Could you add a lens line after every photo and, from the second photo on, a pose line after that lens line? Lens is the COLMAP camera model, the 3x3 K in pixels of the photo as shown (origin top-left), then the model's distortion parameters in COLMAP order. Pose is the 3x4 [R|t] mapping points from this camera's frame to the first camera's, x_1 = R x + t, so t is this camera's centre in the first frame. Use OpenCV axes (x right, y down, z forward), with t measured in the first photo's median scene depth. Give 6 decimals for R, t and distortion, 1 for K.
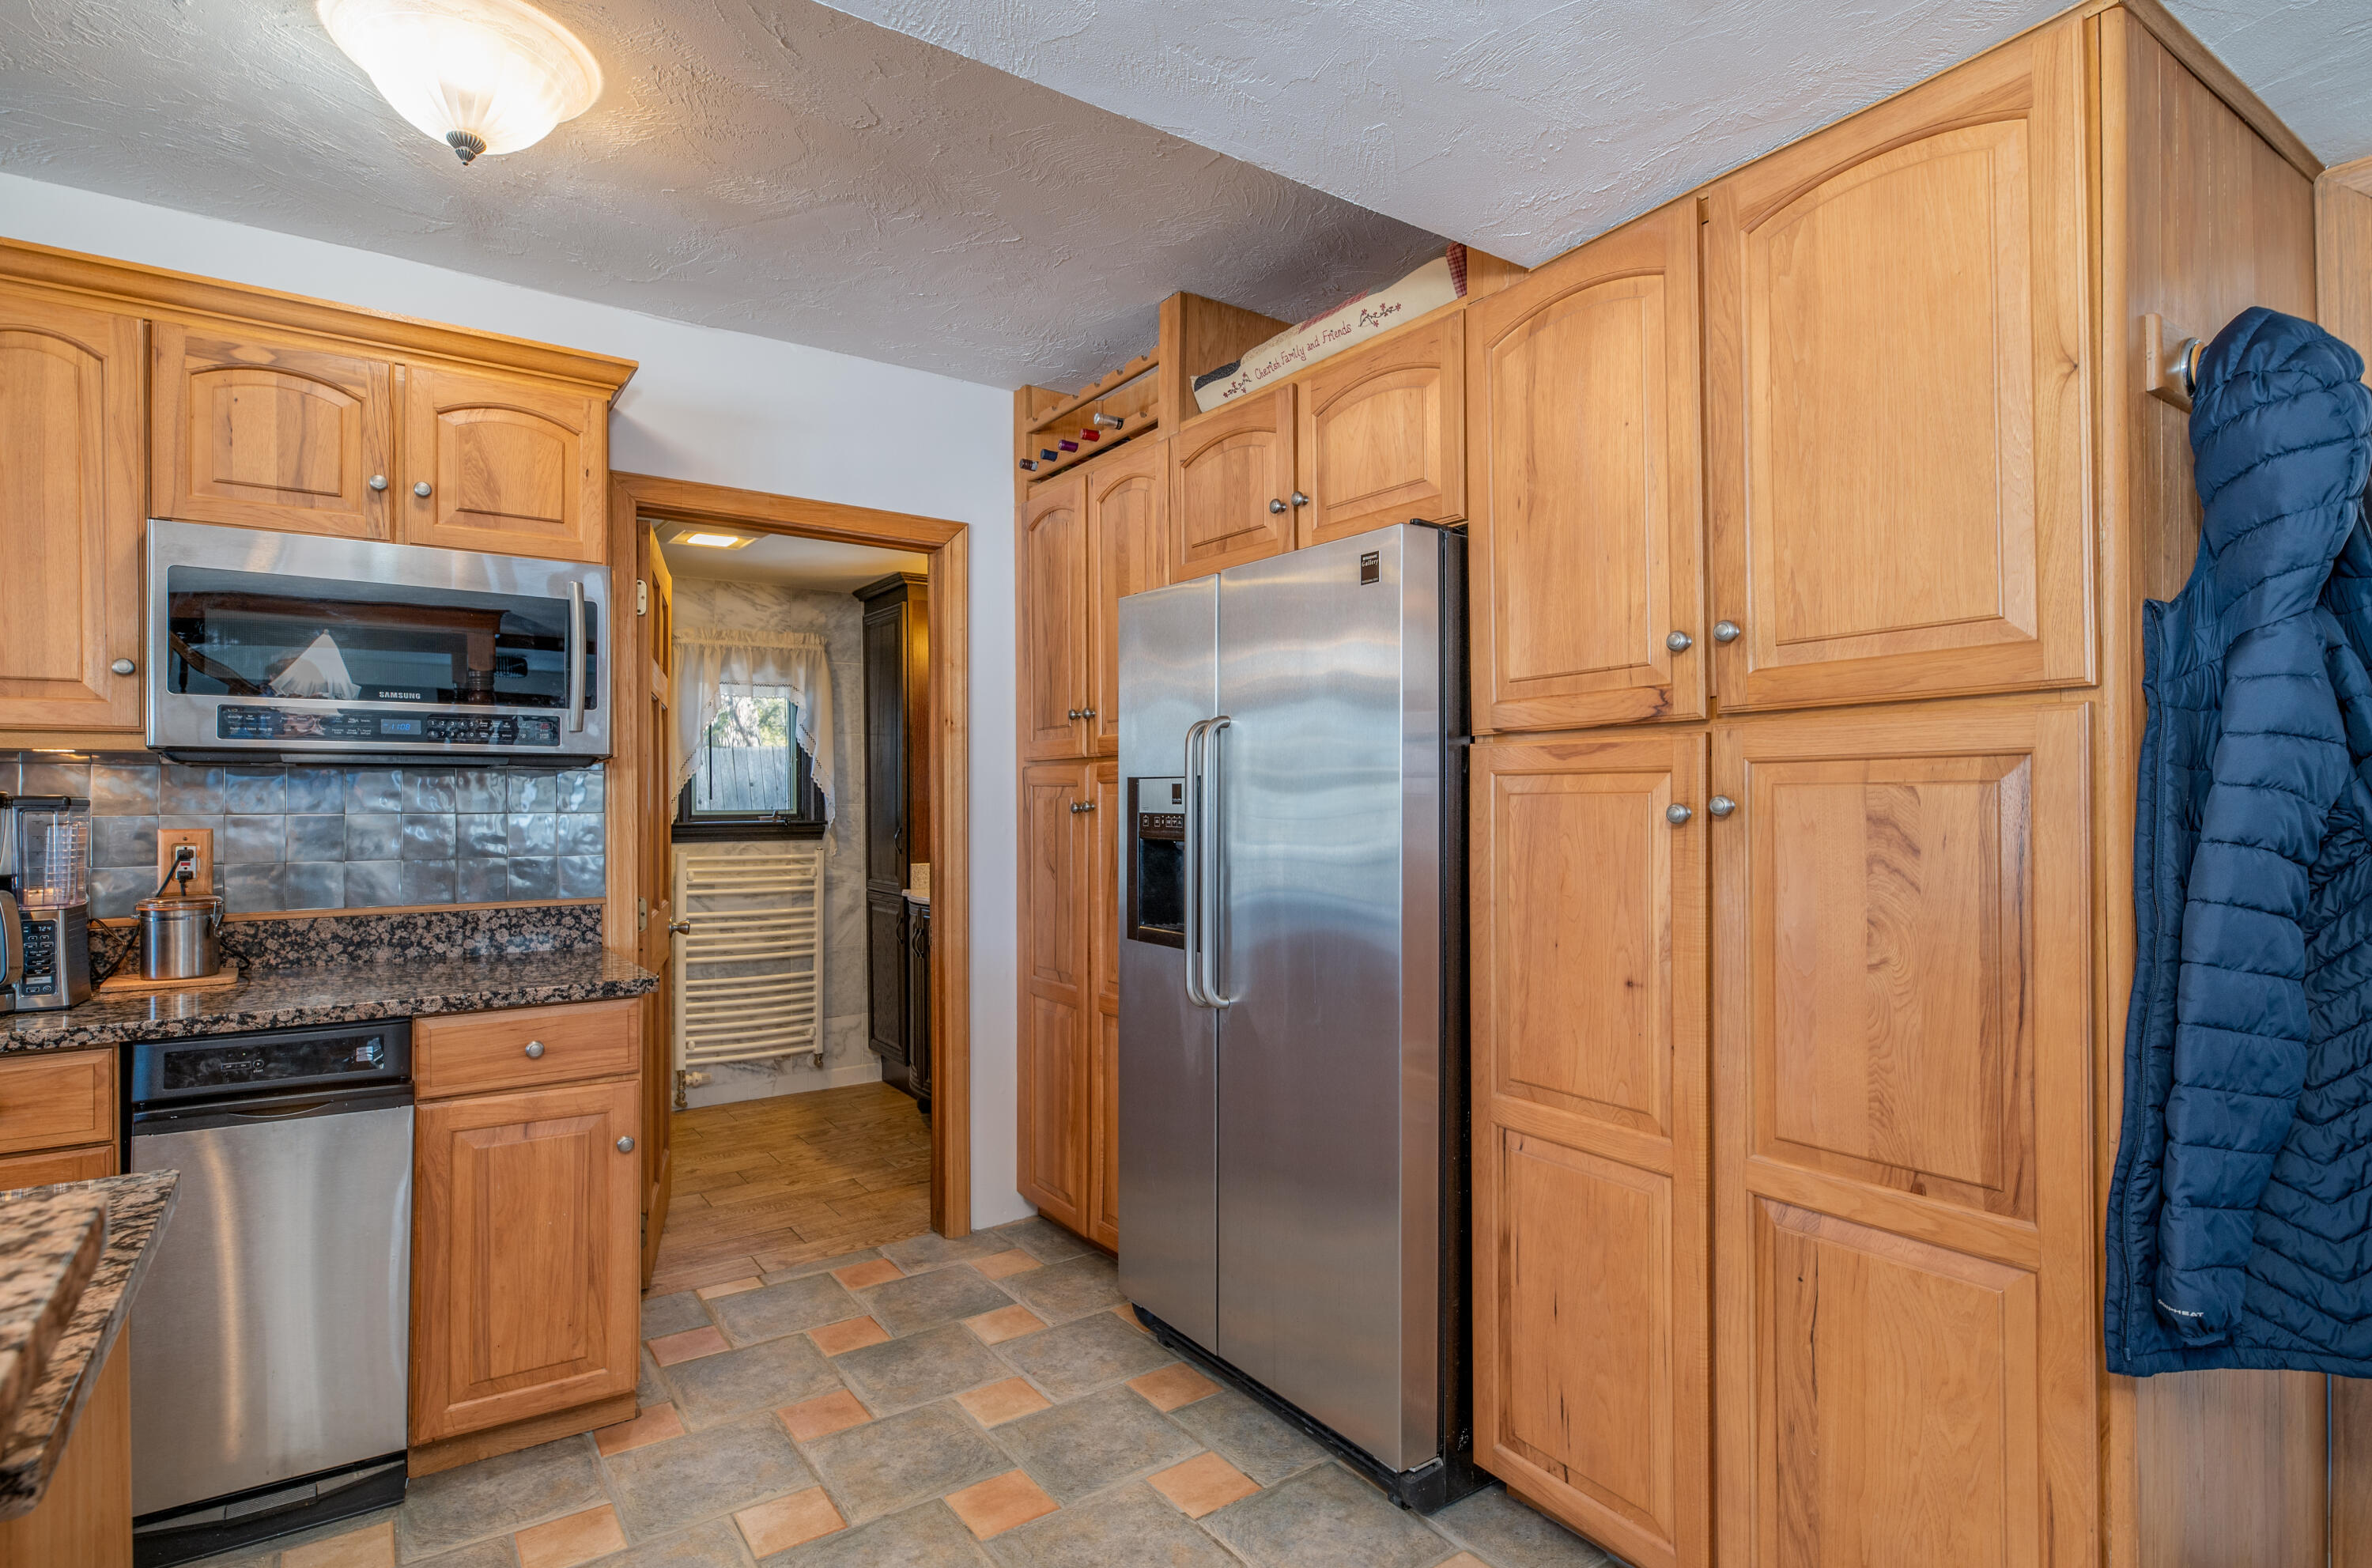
lens RADIAL K [[1173.9, 0, 1178.7], [0, 1173.9, 798.0], [0, 0, 1]] dist [0.000302, -0.000368]
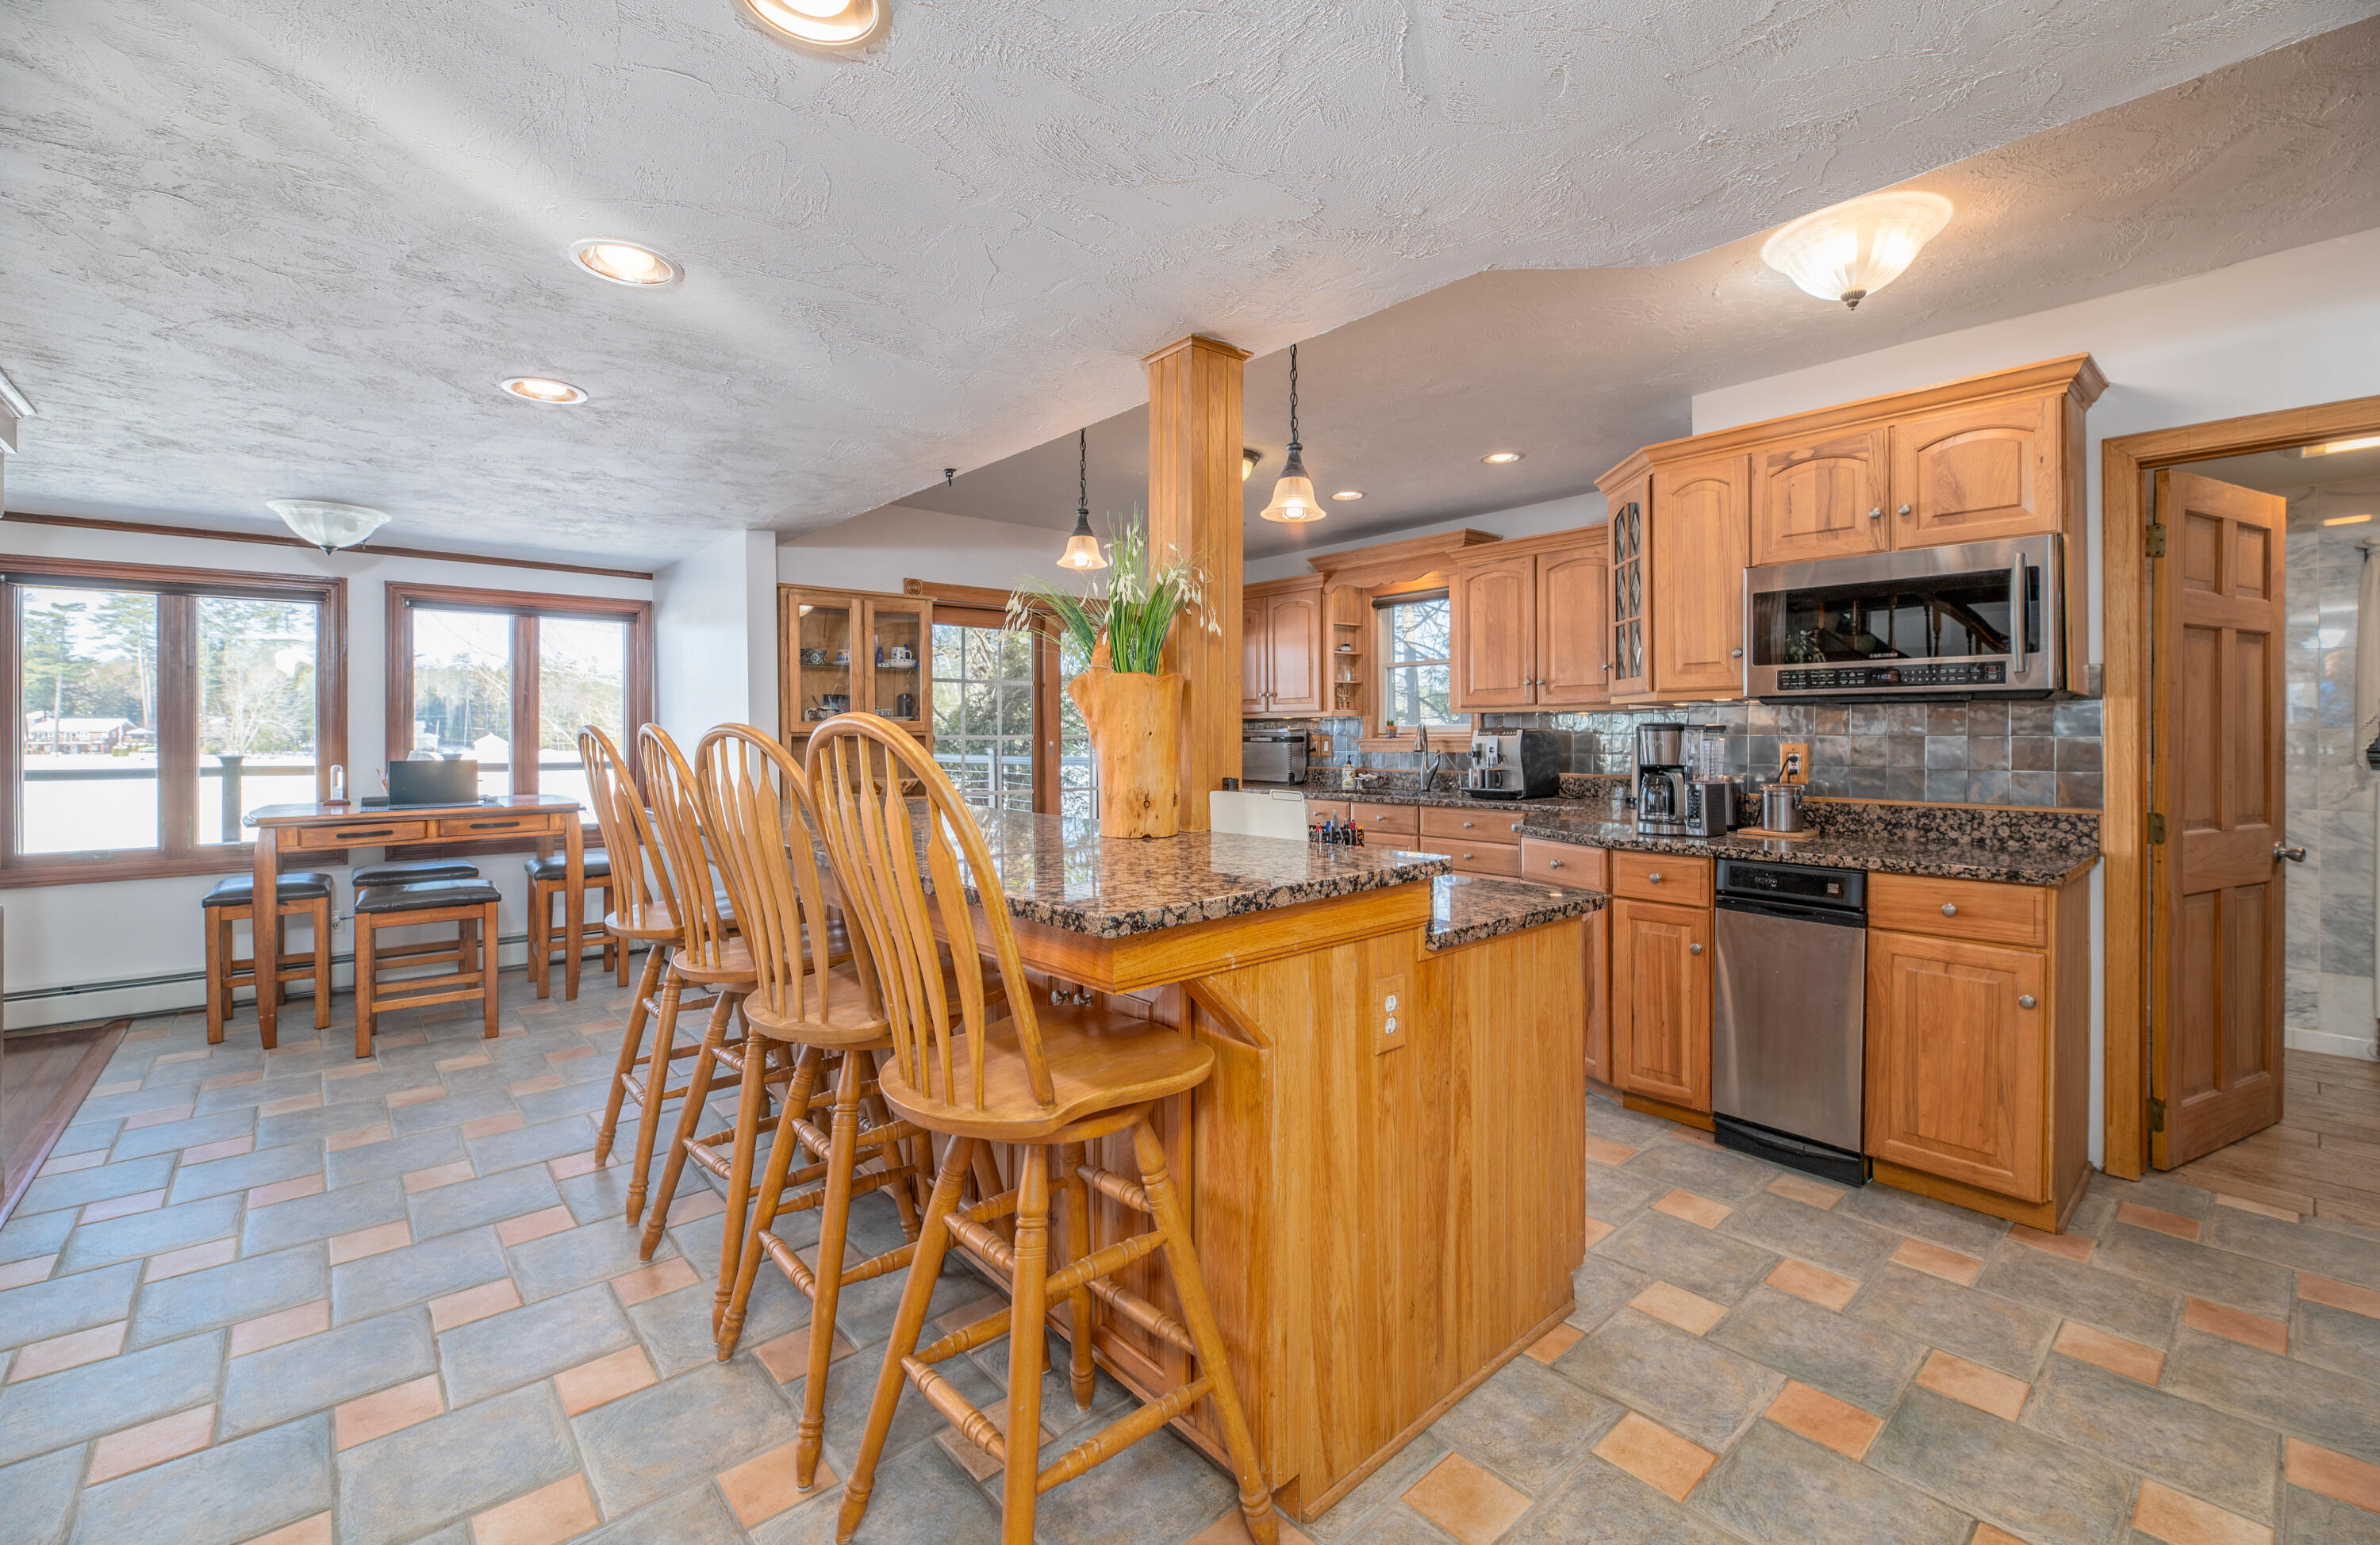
lens RADIAL K [[1046.5, 0, 1236.9], [0, 1046.5, 728.2], [0, 0, 1]] dist [-0.004249, -0.000437]
pose [[0.142947, 0.002650, -0.989727, 0.533499], [0.007866, 0.999962, 0.003813, -0.007932], [0.989699, -0.008330, 0.142921, 0.010046]]
